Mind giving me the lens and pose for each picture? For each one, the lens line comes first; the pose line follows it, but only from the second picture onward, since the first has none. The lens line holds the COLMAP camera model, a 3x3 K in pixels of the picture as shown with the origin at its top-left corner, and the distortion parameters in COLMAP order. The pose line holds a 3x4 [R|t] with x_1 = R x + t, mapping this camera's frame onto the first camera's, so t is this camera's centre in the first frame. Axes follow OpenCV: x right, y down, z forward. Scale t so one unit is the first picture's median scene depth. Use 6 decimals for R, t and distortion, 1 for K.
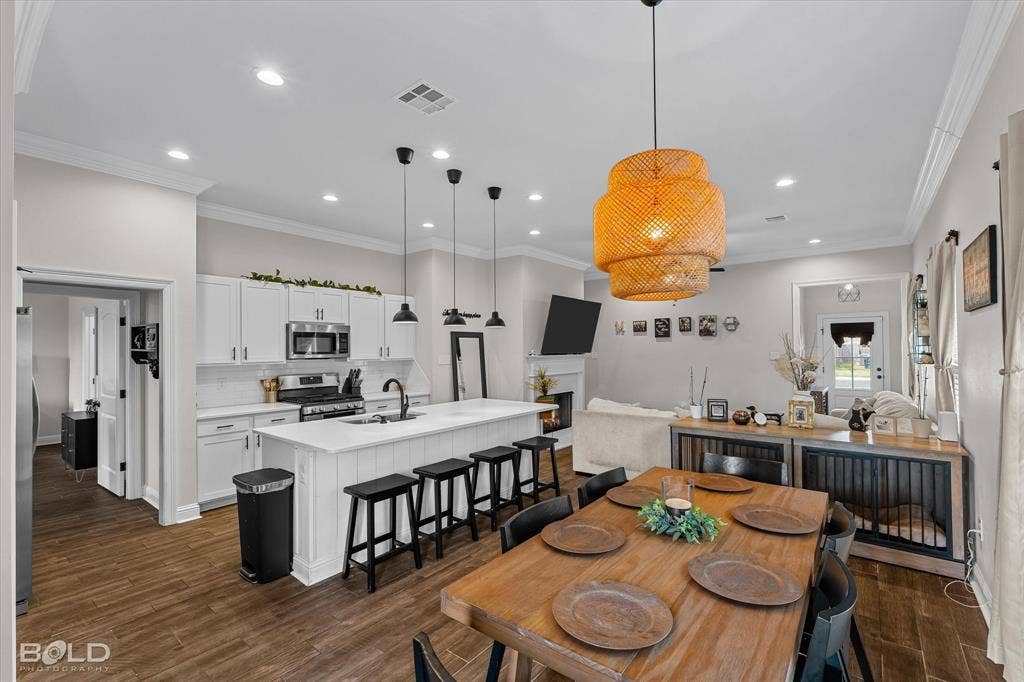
lens RADIAL K [[451.4, 0, 513.6], [0, 451.4, 340.8], [0, 0, 1]] dist [-0.008362, 0.005256]
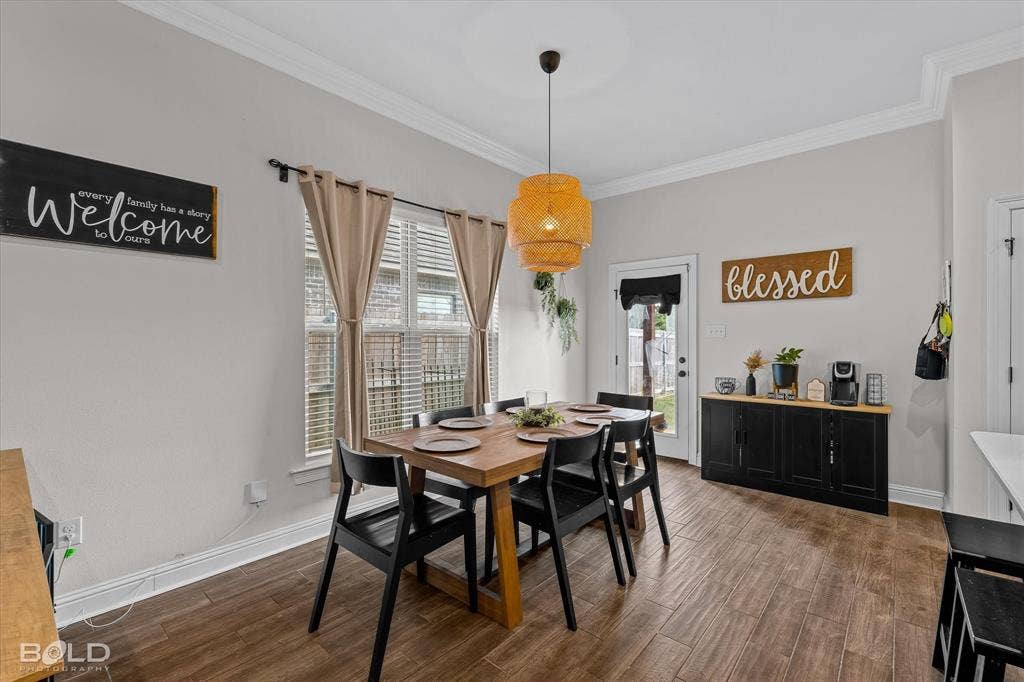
lens RADIAL K [[451.4, 0, 510.6], [0, 451.4, 336.1], [0, 0, 1]] dist [-0.008362, 0.005256]
pose [[-0.998810, 0.007259, 0.048221, 0.142541], [0.006274, 0.999769, -0.020541, 0.060899], [-0.048359, -0.020214, -0.998625, 0.957870]]
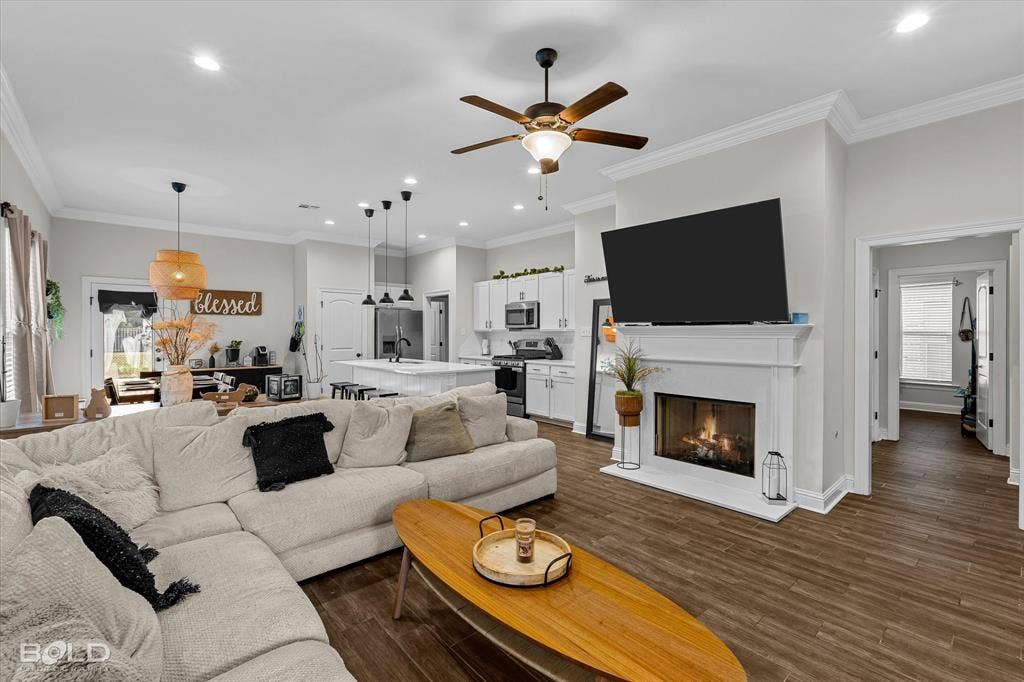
lens RADIAL K [[451.4, 0, 514.0], [0, 451.4, 335.7], [0, 0, 1]] dist [-0.008362, 0.005256]
pose [[-0.183354, 0.014697, -0.982937, 1.026307], [0.017133, 0.999784, 0.011753, 0.050820], [0.982898, -0.014686, -0.183566, 1.356280]]
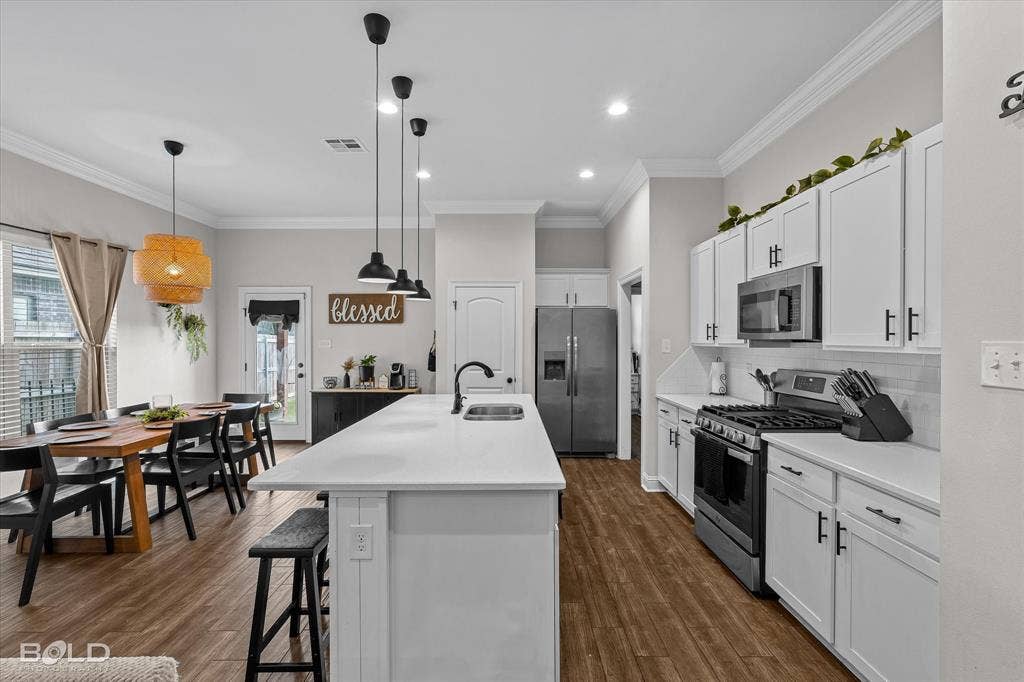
lens RADIAL K [[451.4, 0, 513.7], [0, 451.4, 342.4], [0, 0, 1]] dist [-0.008362, 0.005256]
pose [[-0.778915, 0.011252, -0.627029, 0.151304], [0.015856, 0.999873, -0.001753, 0.041577], [0.626929, -0.011308, -0.778994, 1.344483]]
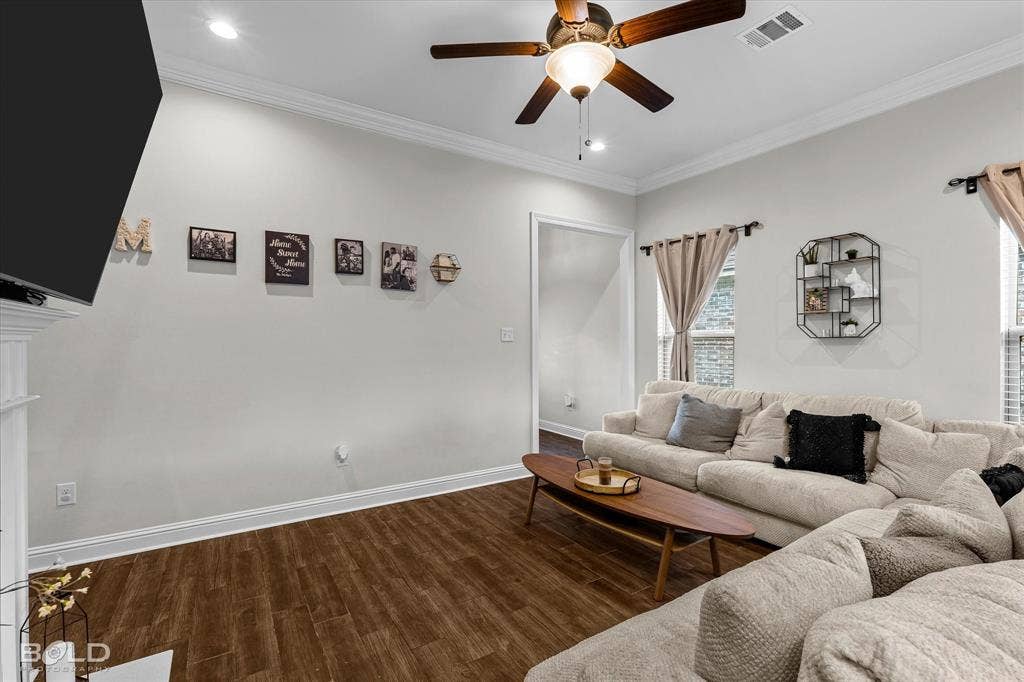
lens RADIAL K [[451.4, 0, 516.4], [0, 451.4, 347.2], [0, 0, 1]] dist [-0.008362, 0.005256]
pose [[0.322340, -0.007198, 0.946597, 0.061379], [-0.016698, 0.999772, 0.013289, 0.064676], [-0.946477, -0.020090, 0.322146, 1.215759]]
